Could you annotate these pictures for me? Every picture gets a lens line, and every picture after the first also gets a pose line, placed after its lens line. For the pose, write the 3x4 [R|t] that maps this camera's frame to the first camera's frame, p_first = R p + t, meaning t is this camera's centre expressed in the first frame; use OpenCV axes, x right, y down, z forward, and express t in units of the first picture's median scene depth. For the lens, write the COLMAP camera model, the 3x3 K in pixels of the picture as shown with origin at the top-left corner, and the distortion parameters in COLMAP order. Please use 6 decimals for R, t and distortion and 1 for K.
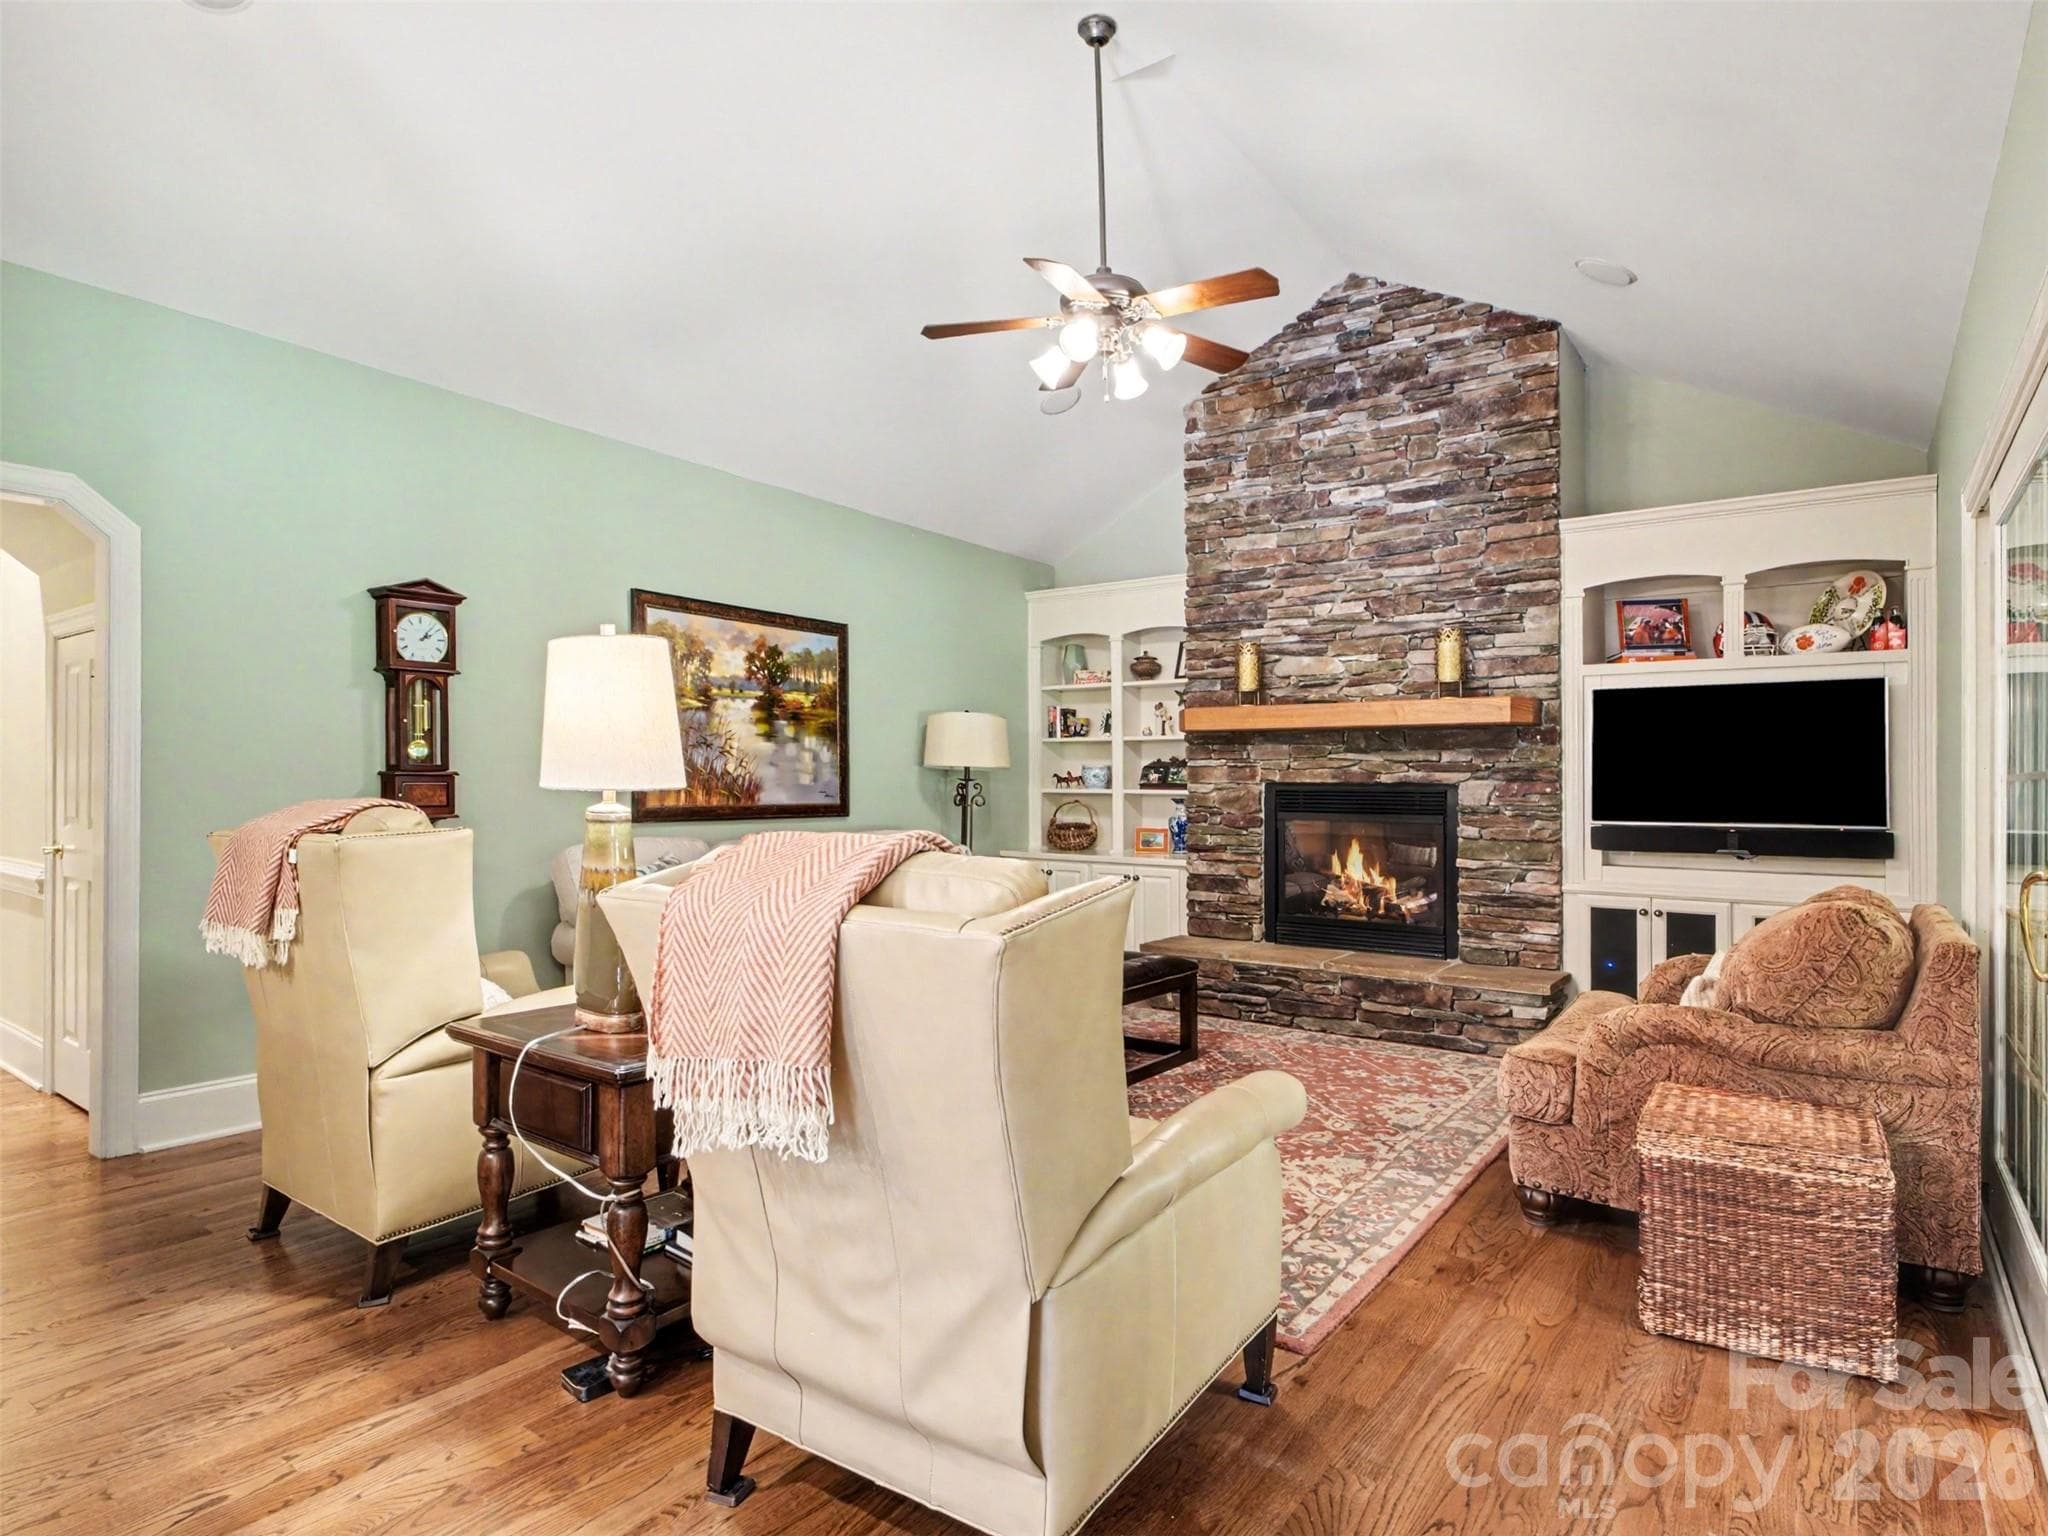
lens RADIAL K [[1111.0, 0, 1019.2], [0, 1111.0, 773.5], [0, 0, 1]] dist [-0.008443, -0.002489]
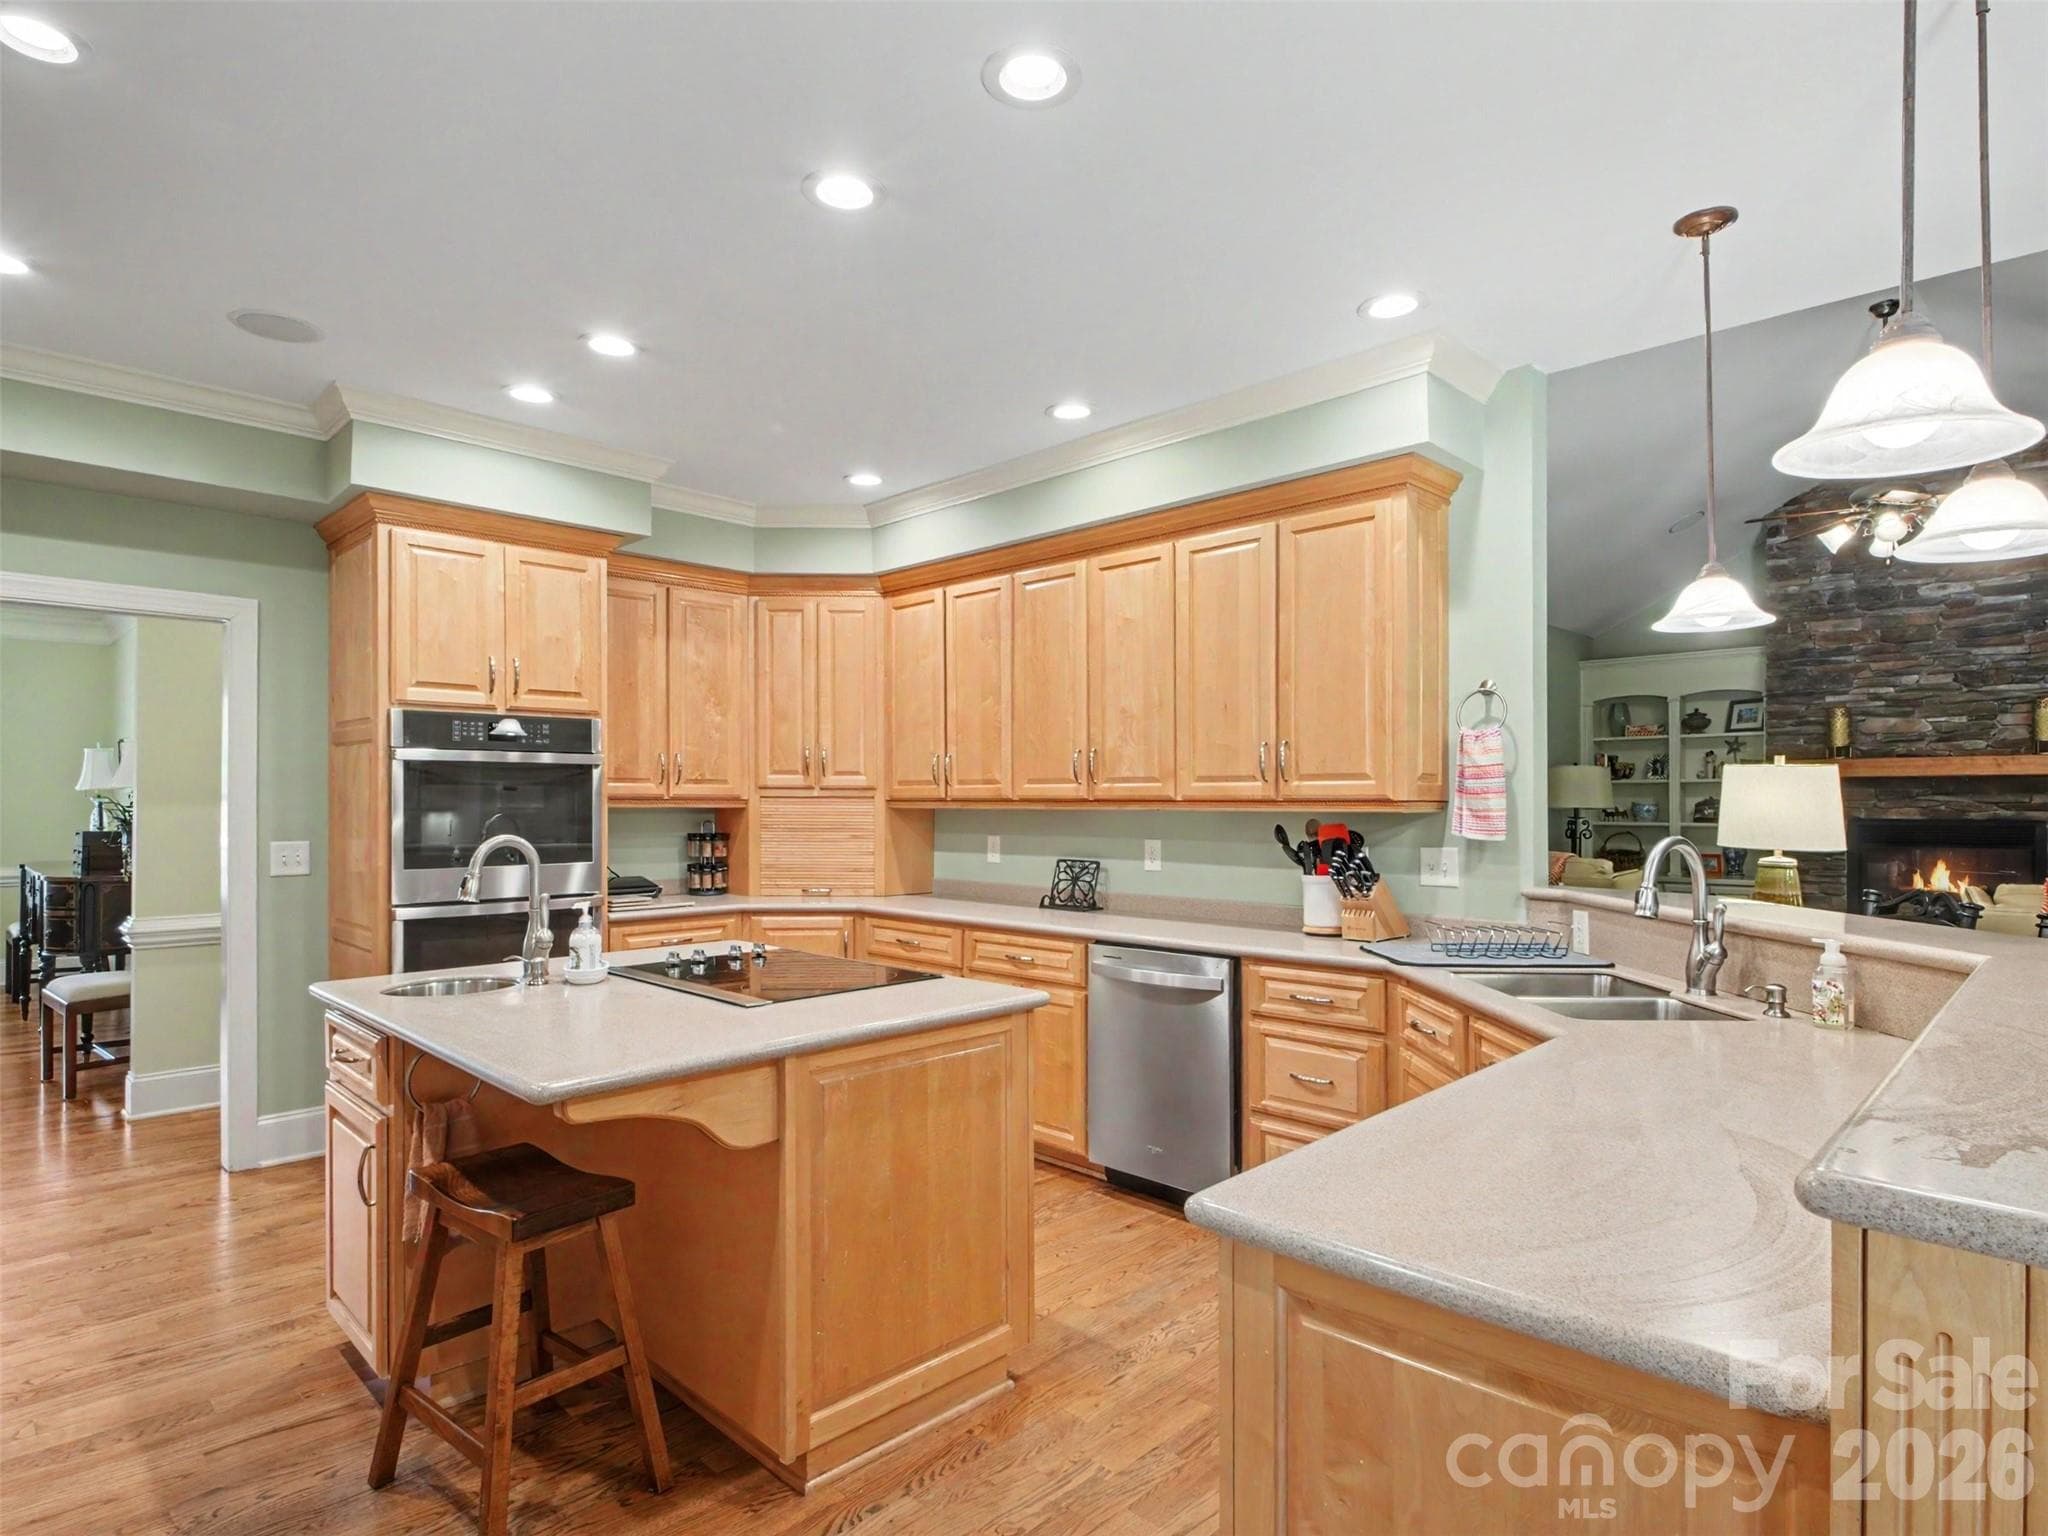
lens RADIAL K [[1111.0, 0, 1028.7], [0, 1111.0, 781.8], [0, 0, 1]] dist [-0.008443, -0.002489]
pose [[0.990307, -0.014750, -0.138108, -0.532076], [0.014103, 0.999884, -0.005669, -0.040264], [0.138175, 0.003666, 0.990401, -0.359525]]
